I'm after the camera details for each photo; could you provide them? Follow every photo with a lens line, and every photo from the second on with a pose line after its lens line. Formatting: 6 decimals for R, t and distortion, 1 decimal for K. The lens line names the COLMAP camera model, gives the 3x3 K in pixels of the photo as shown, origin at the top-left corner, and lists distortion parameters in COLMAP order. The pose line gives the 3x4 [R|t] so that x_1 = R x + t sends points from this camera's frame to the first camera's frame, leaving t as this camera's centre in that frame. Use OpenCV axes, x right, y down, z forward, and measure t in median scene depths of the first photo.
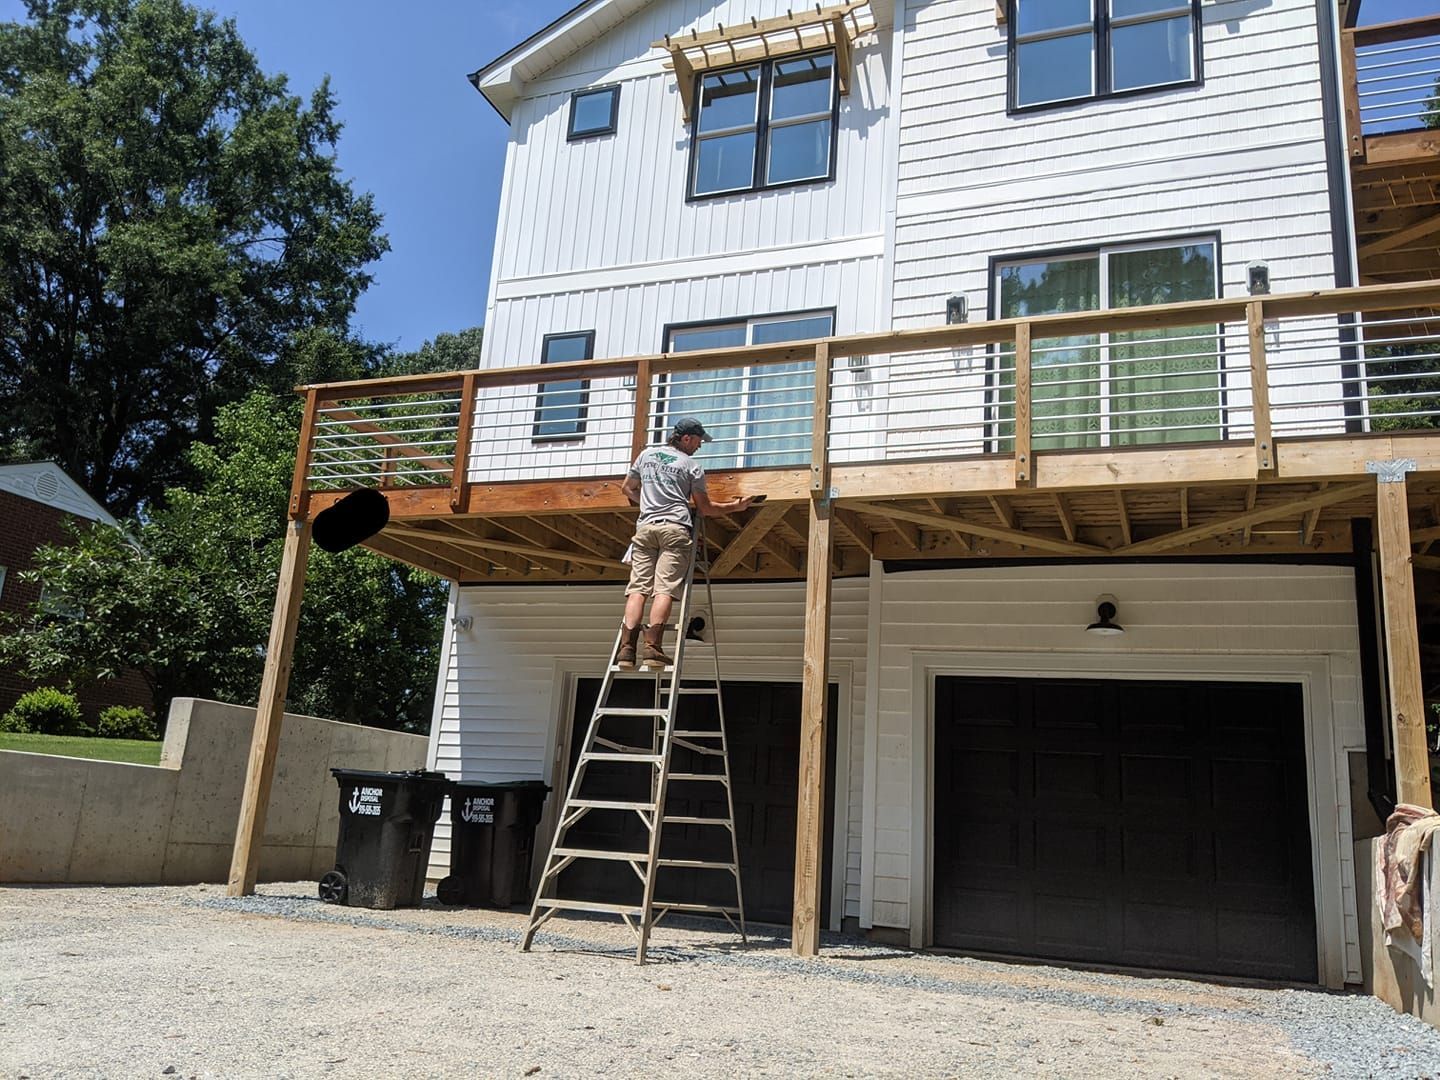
lens RADIAL K [[1150.6, 0, 720.0], [0, 1150.6, 540.0], [0, 0, 1]] dist [0.061577, -0.106838]
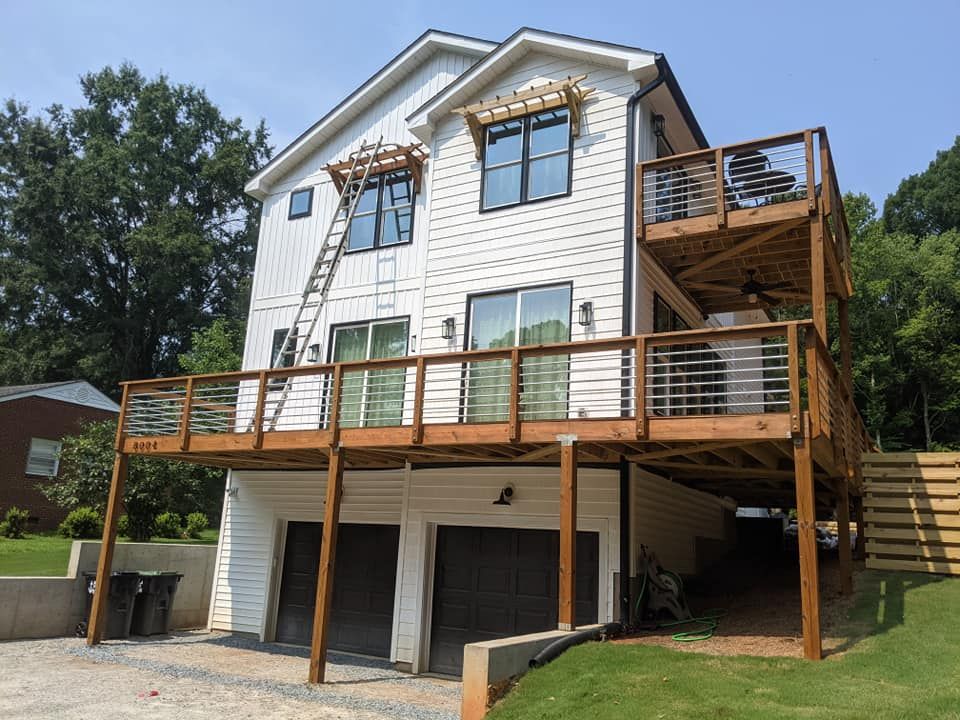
lens RADIAL K [[752.0, 0, 482.0], [0, 752.0, 375.6], [0, 0, 1]] dist [0.222010, -0.418349]
pose [[0.988473, -0.048206, -0.143517, 0.408239], [0.051027, 0.998569, 0.016037, -0.128167], [0.142538, -0.023176, 0.989518, -0.190948]]
